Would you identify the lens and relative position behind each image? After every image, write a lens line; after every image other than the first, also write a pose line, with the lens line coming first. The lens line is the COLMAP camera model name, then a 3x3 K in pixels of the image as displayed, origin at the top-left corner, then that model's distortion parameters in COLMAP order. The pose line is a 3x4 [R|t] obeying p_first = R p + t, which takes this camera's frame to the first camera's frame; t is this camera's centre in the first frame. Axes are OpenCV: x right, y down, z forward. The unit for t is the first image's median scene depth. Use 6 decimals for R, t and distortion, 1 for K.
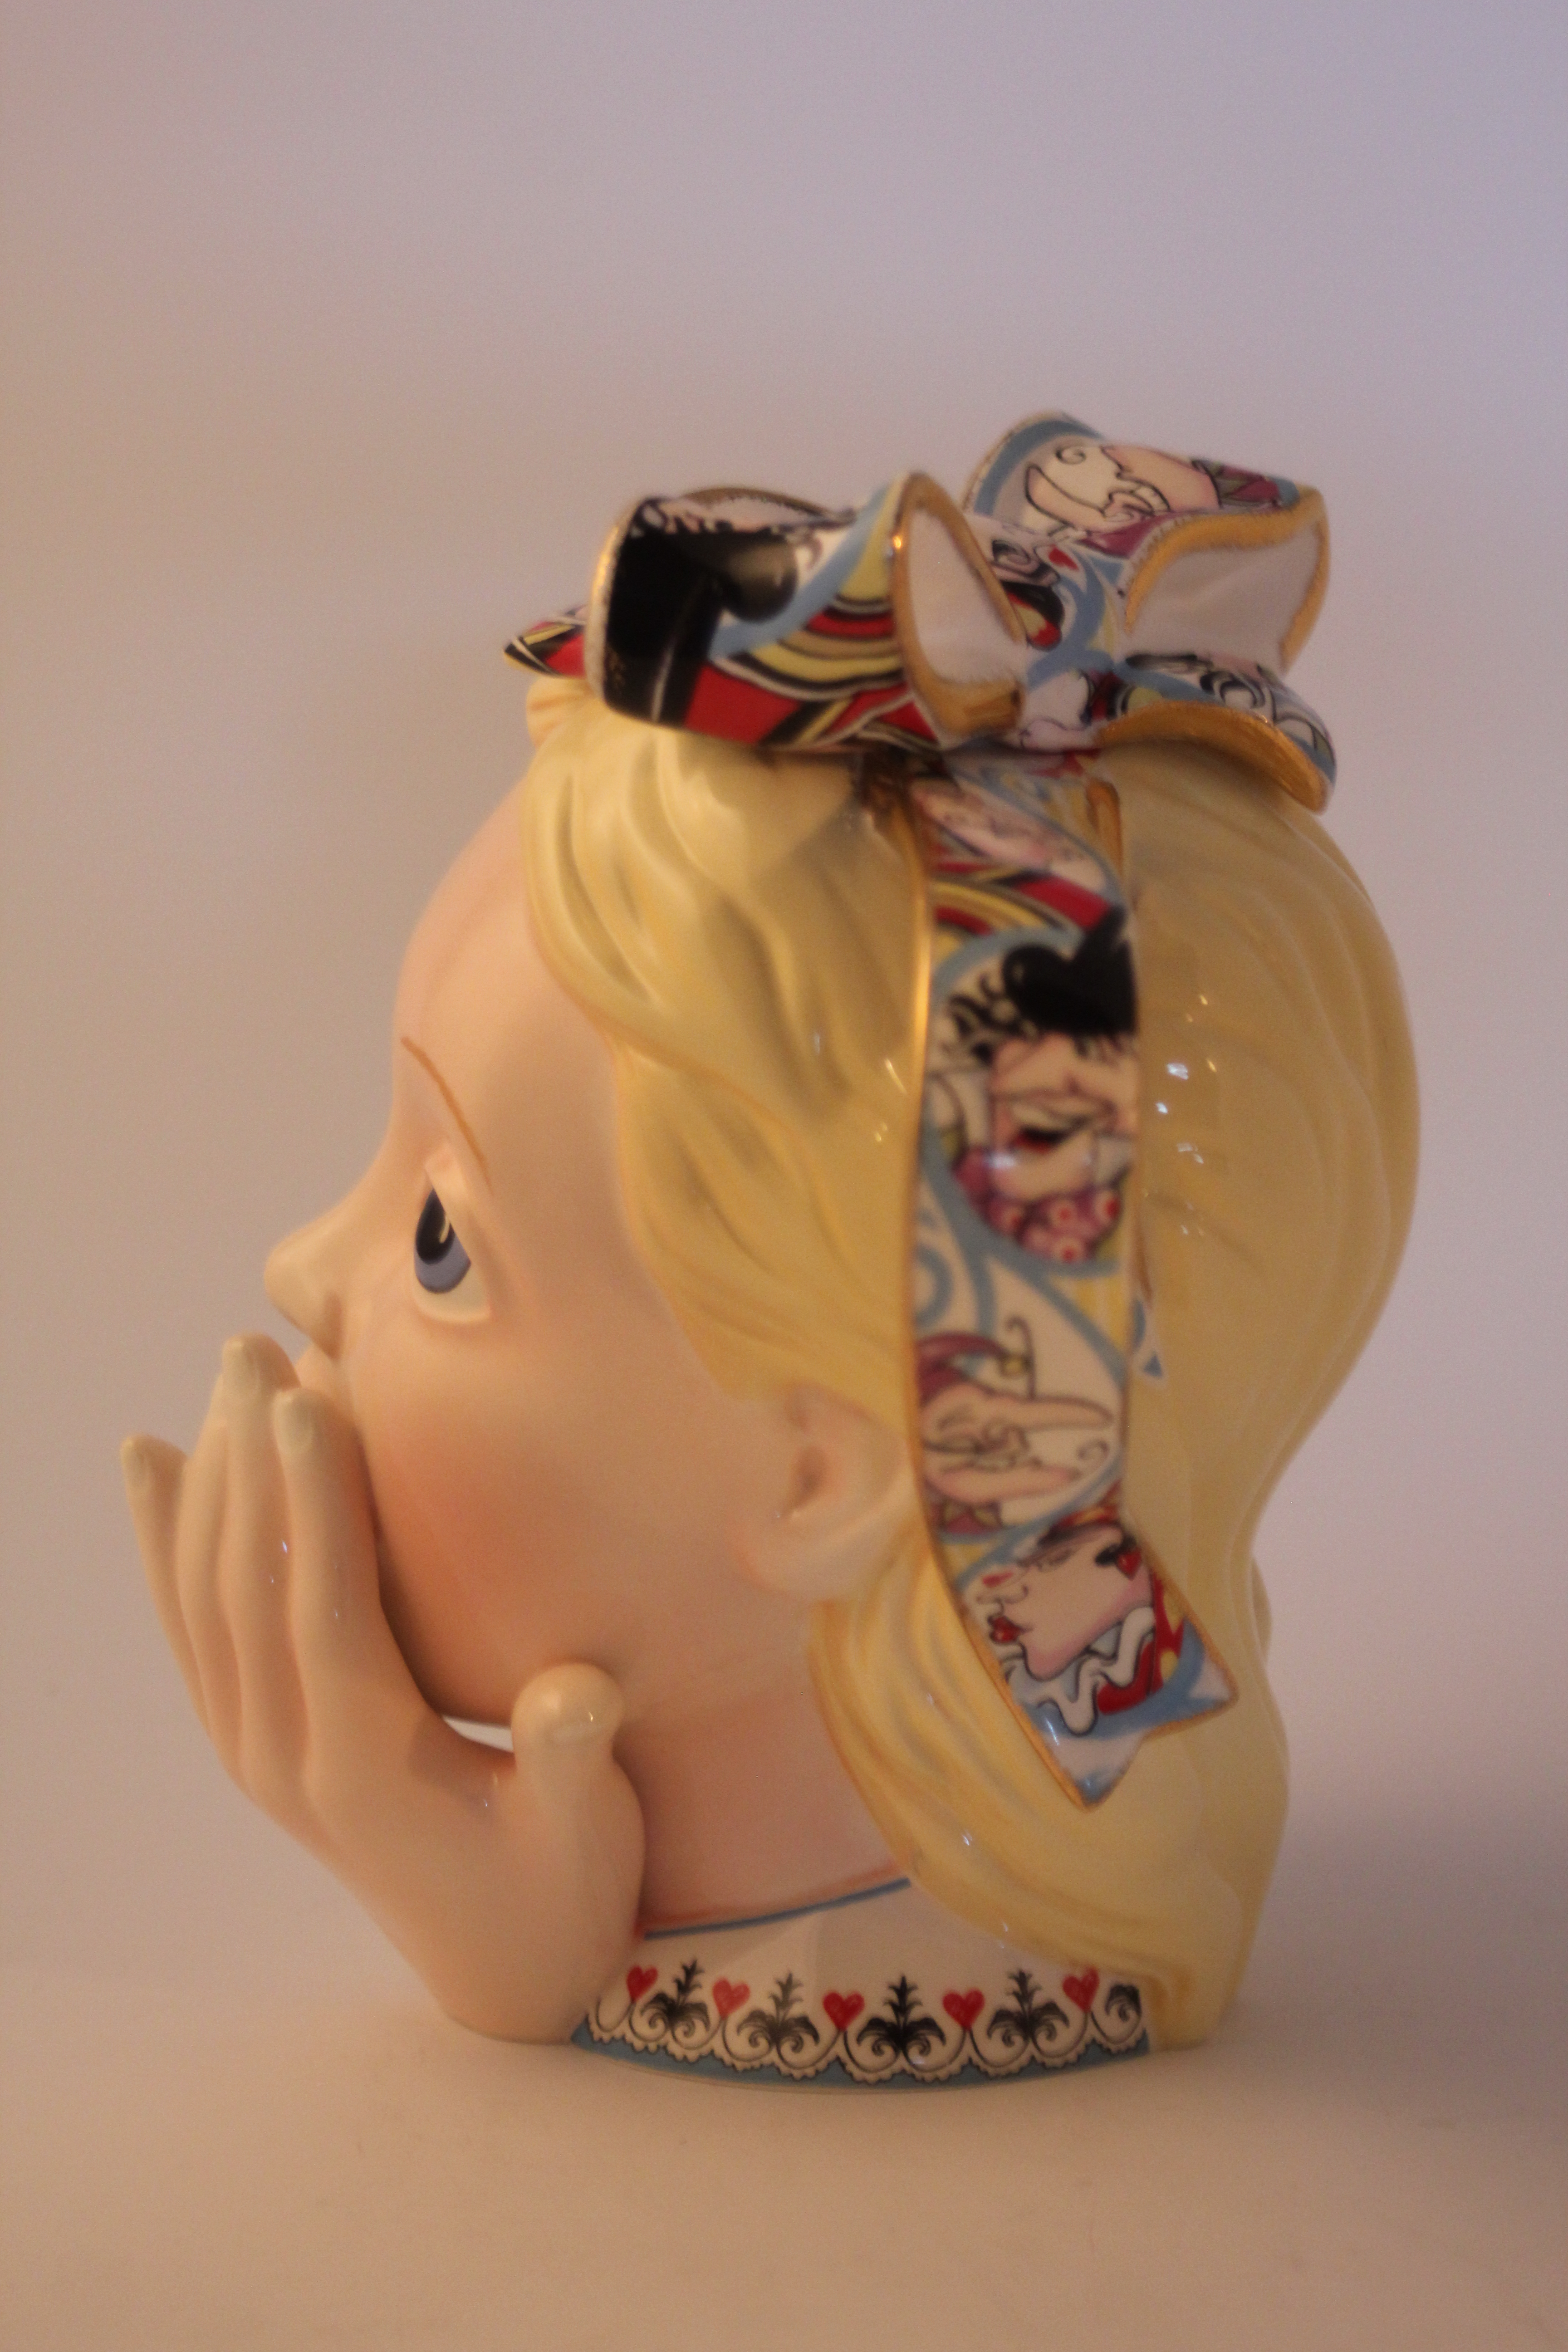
lens RADIAL K [[4977.1, 0, 789.2], [0, 4977.1, 1185.0], [0, 0, 1]] dist [-0.109664, 0.000000]
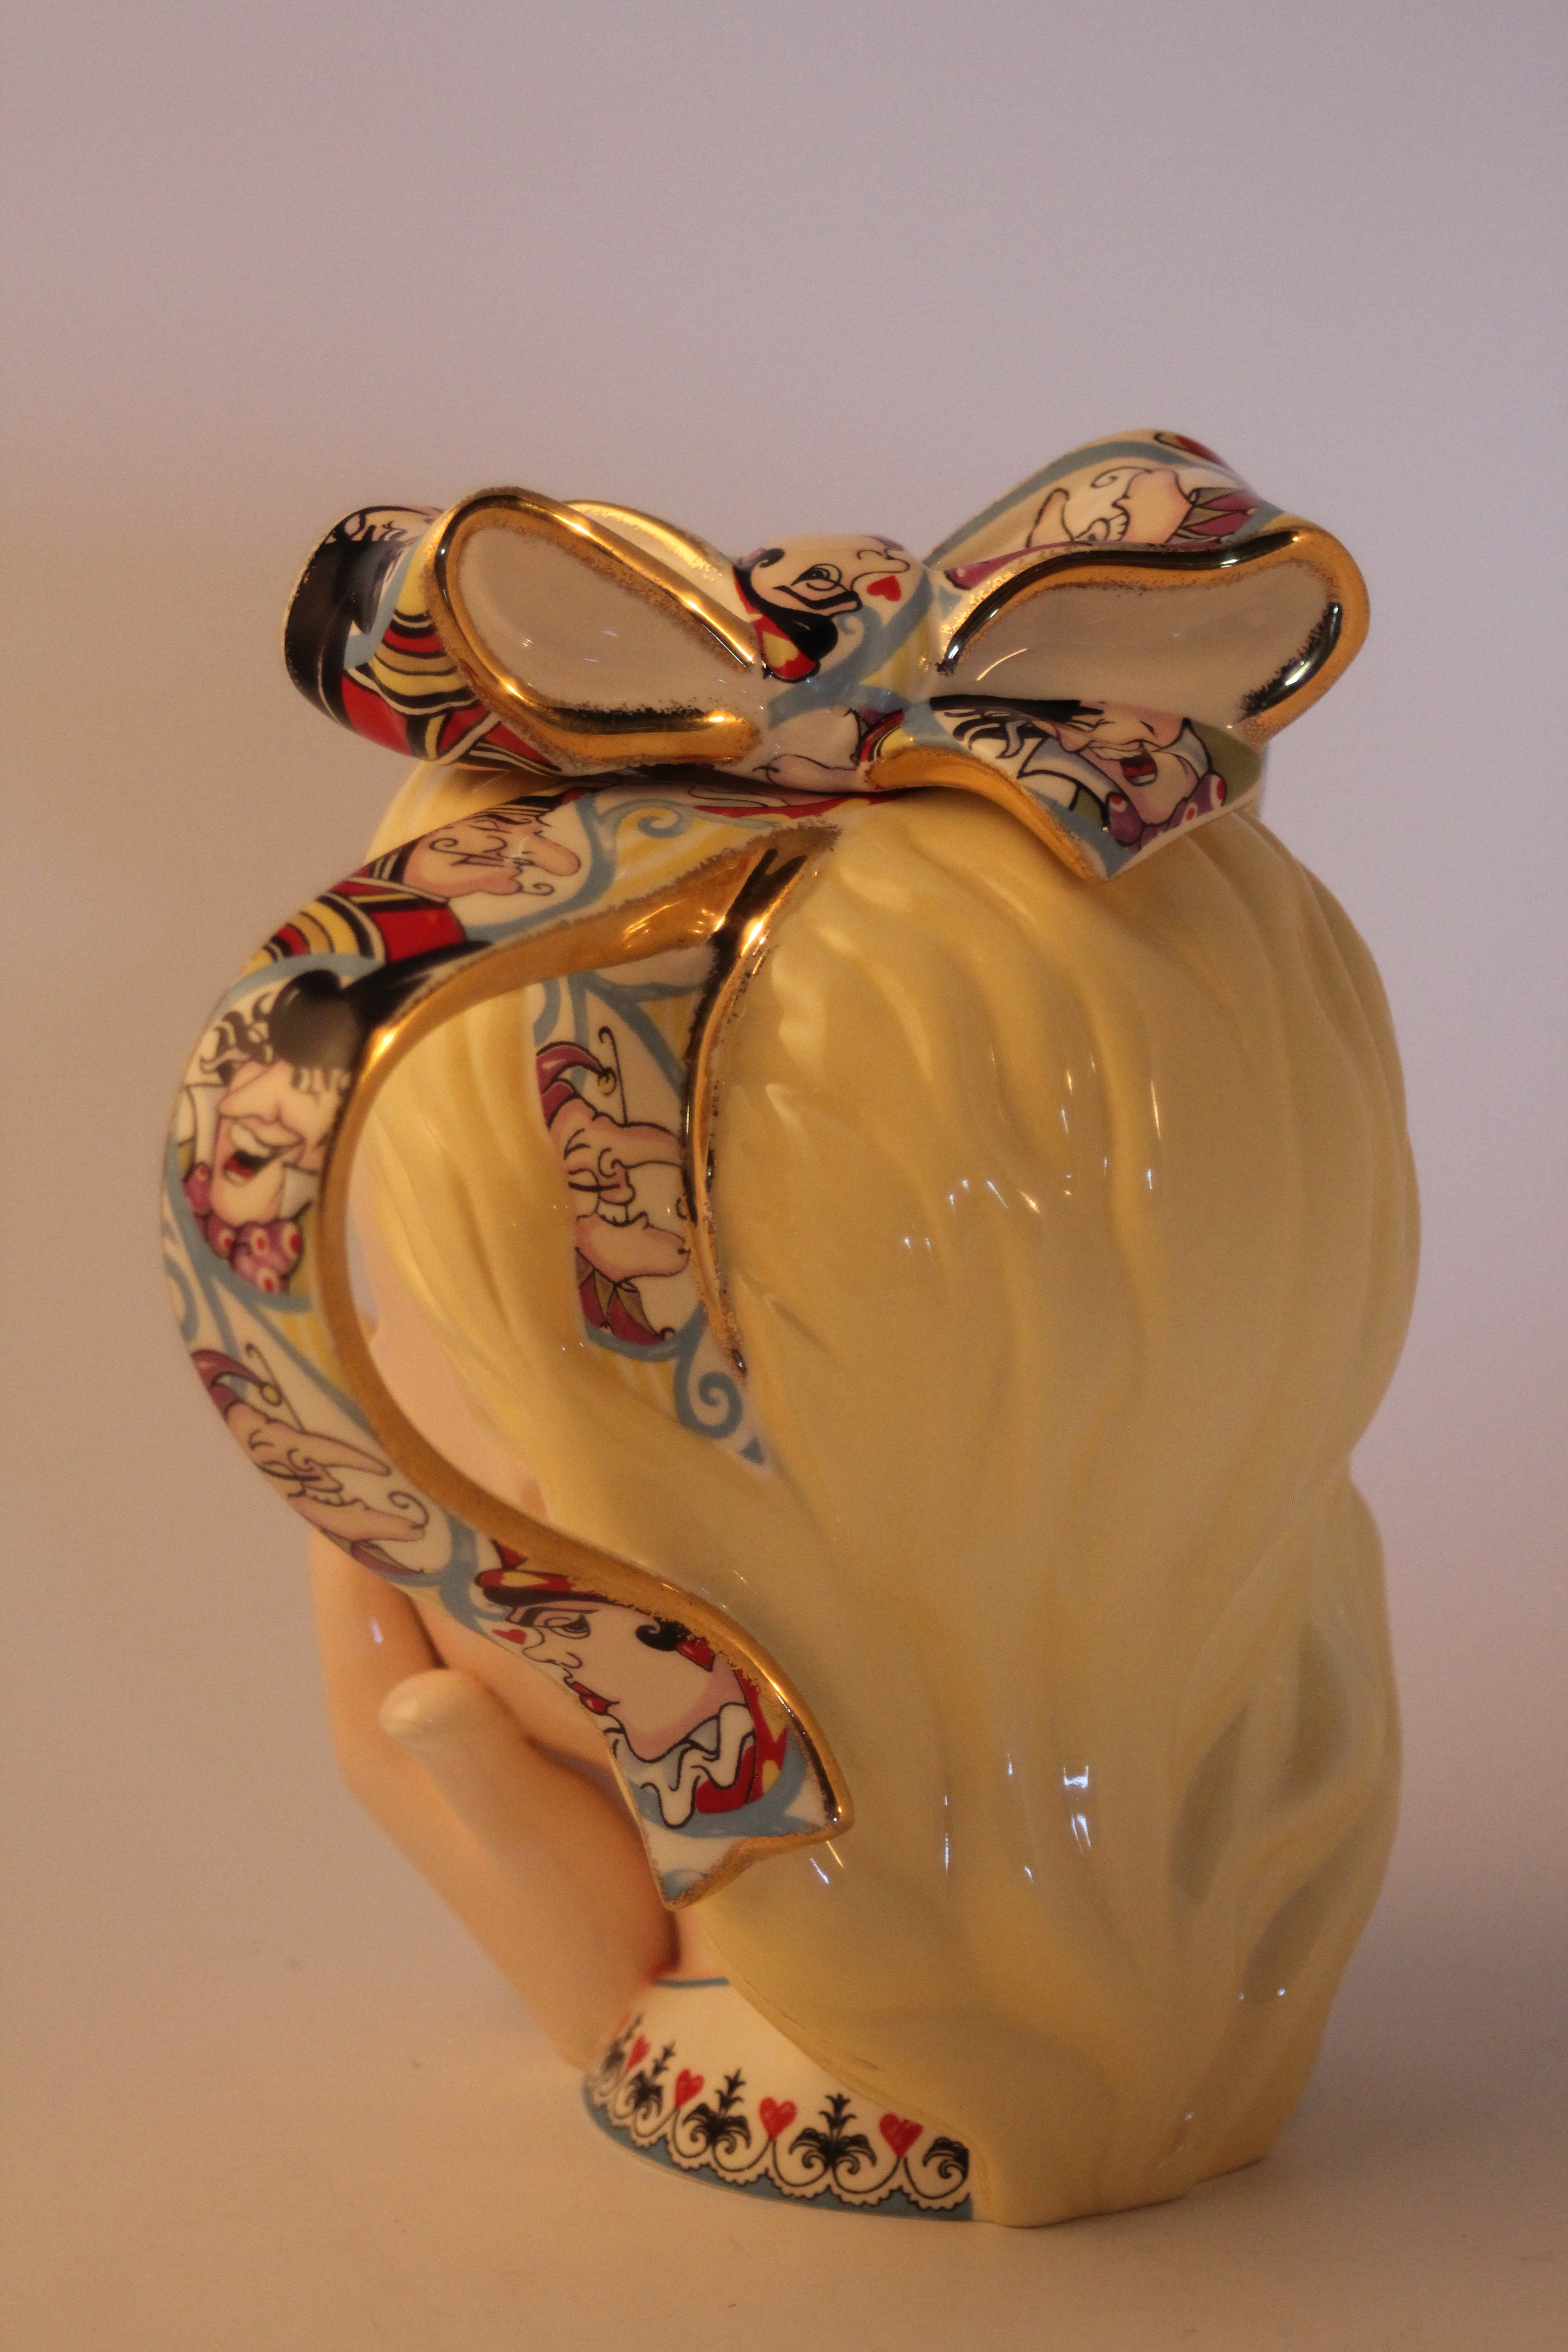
lens RADIAL K [[5617.2, 0, 783.0], [0, 5617.2, 1174.8], [0, 0, 1]] dist [-0.176859, 0.000000]
pose [[0.715255, 0.120578, -0.688383, 0.790706], [-0.127132, 0.991018, 0.041494, -0.059077], [0.687203, 0.057837, 0.724159, 0.235240]]
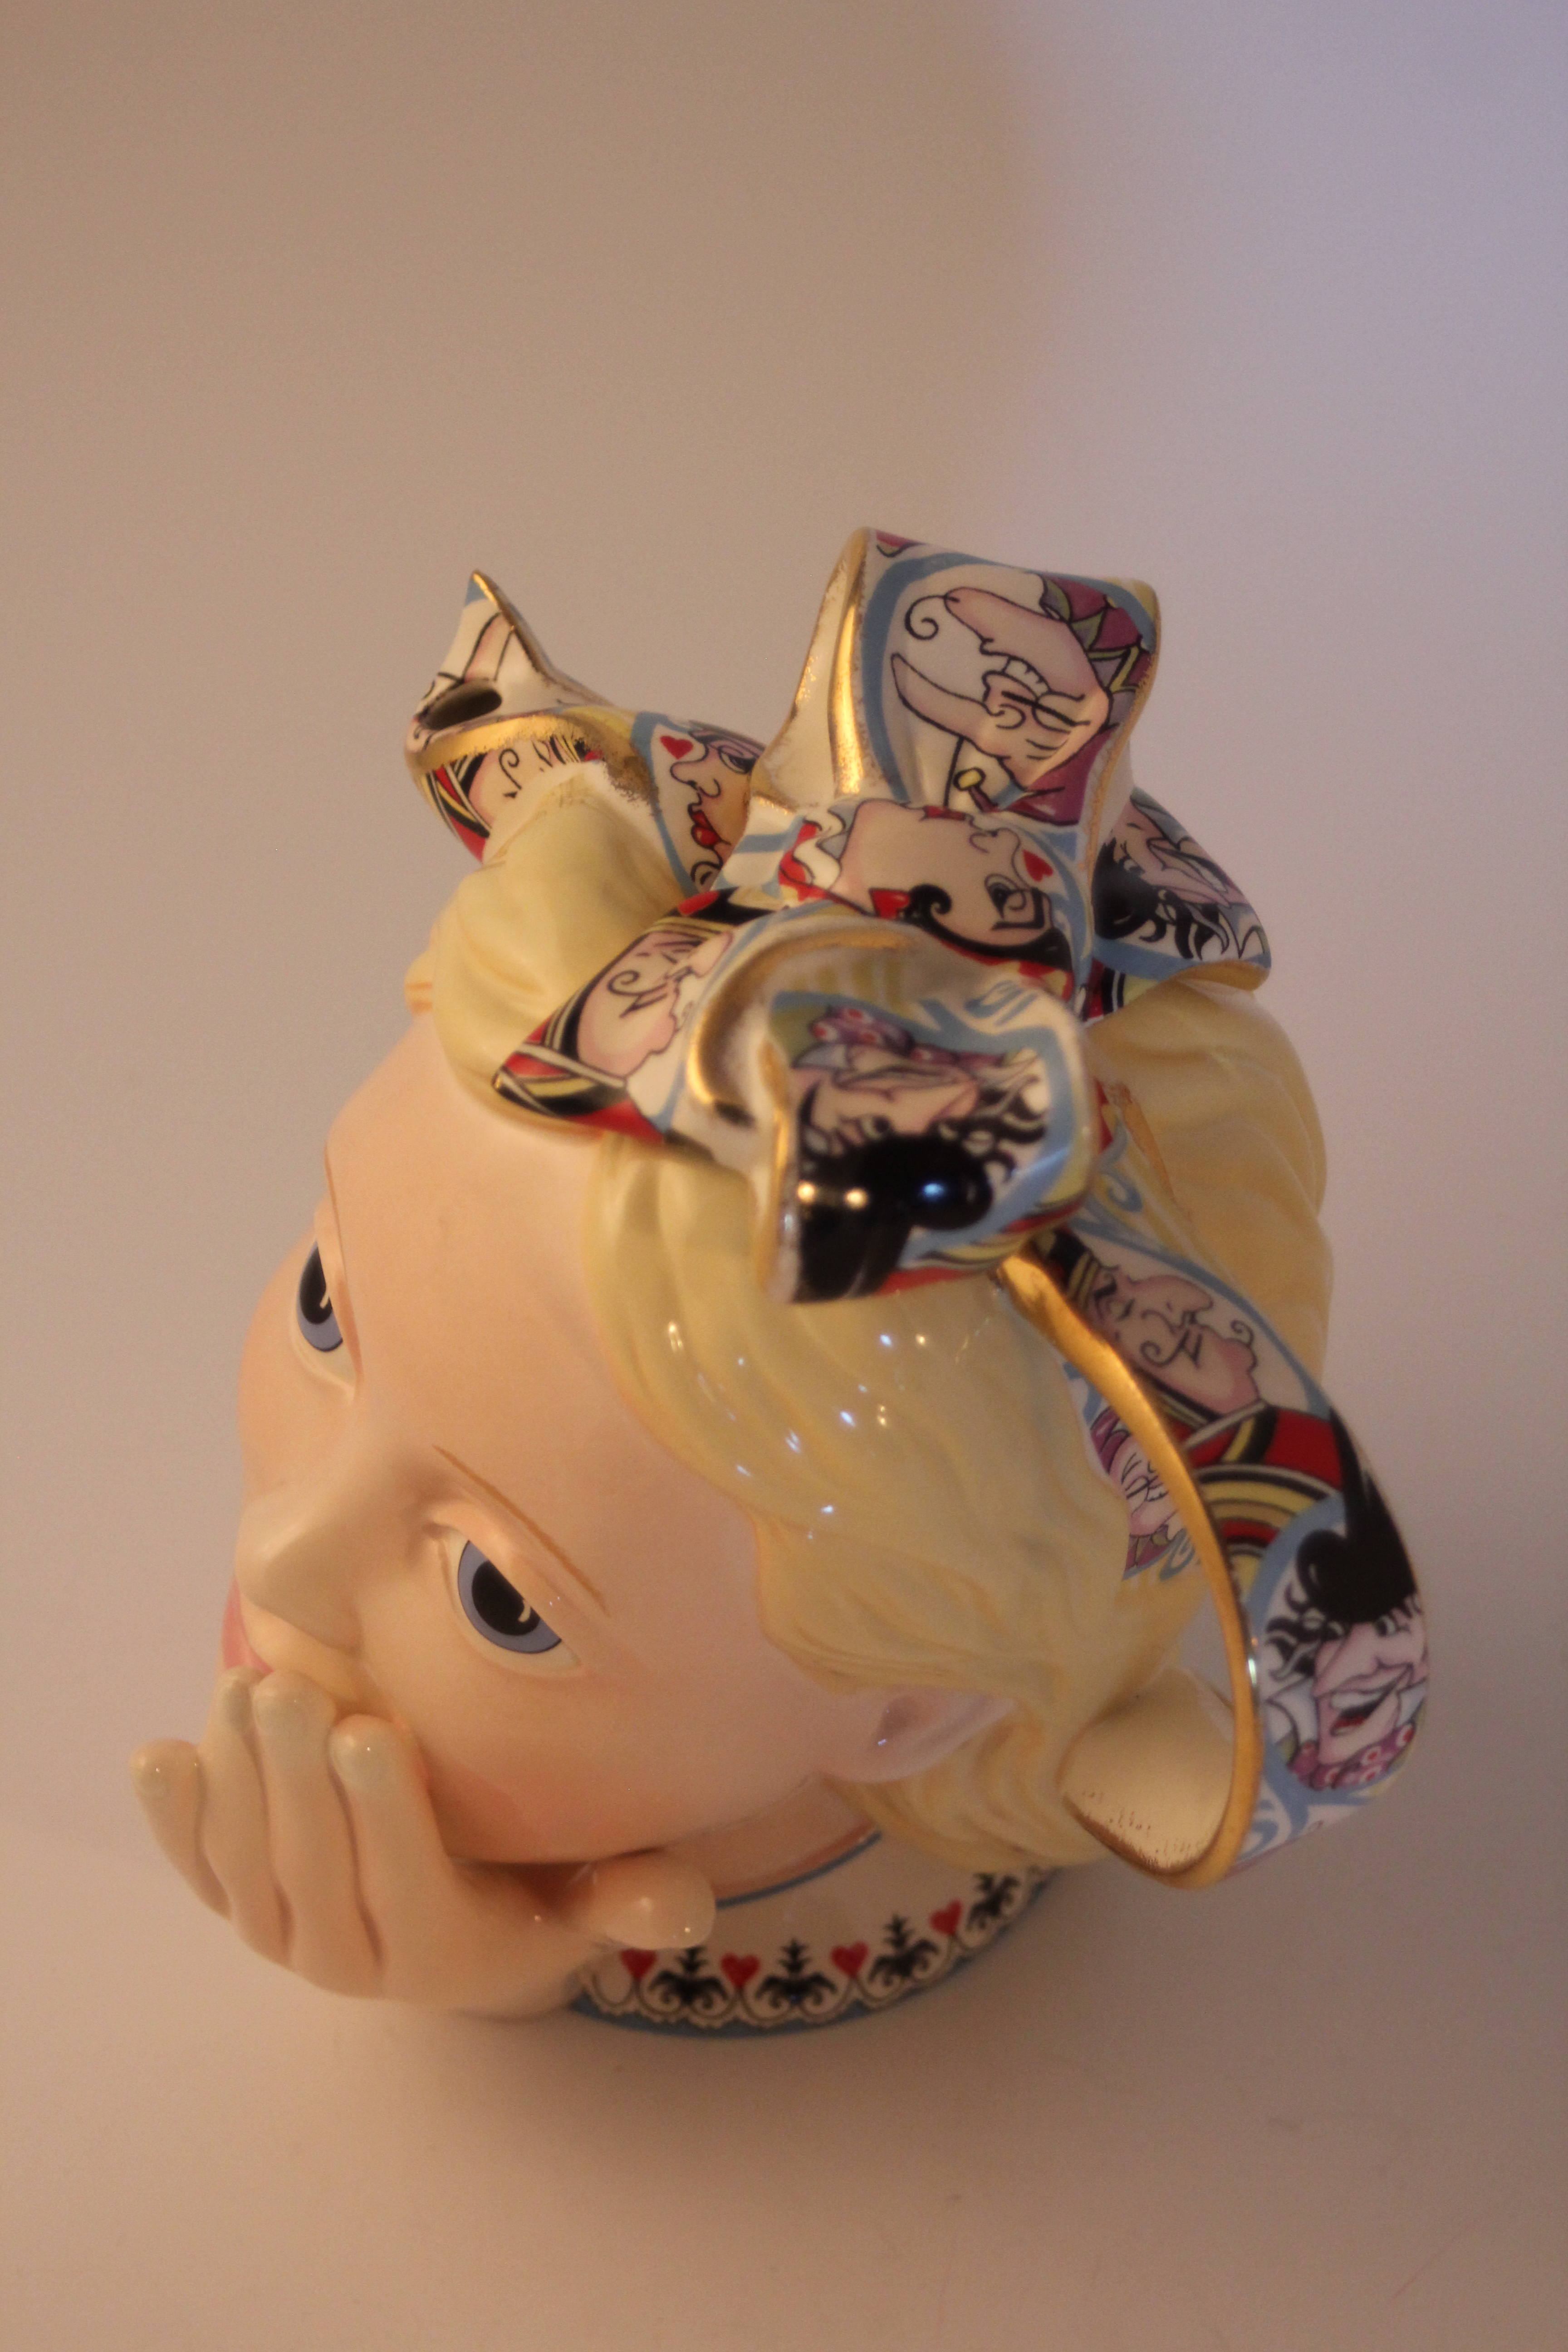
lens RADIAL K [[4977.1, 0, 788.3], [0, 4977.1, 1182.6], [0, 0, 1]] dist [-0.109664, 0.000000]
pose [[0.890134, -0.309380, 0.334582, -0.336819], [0.082125, 0.831106, 0.550016, -0.621427], [-0.448237, -0.462110, 0.765204, 0.255873]]
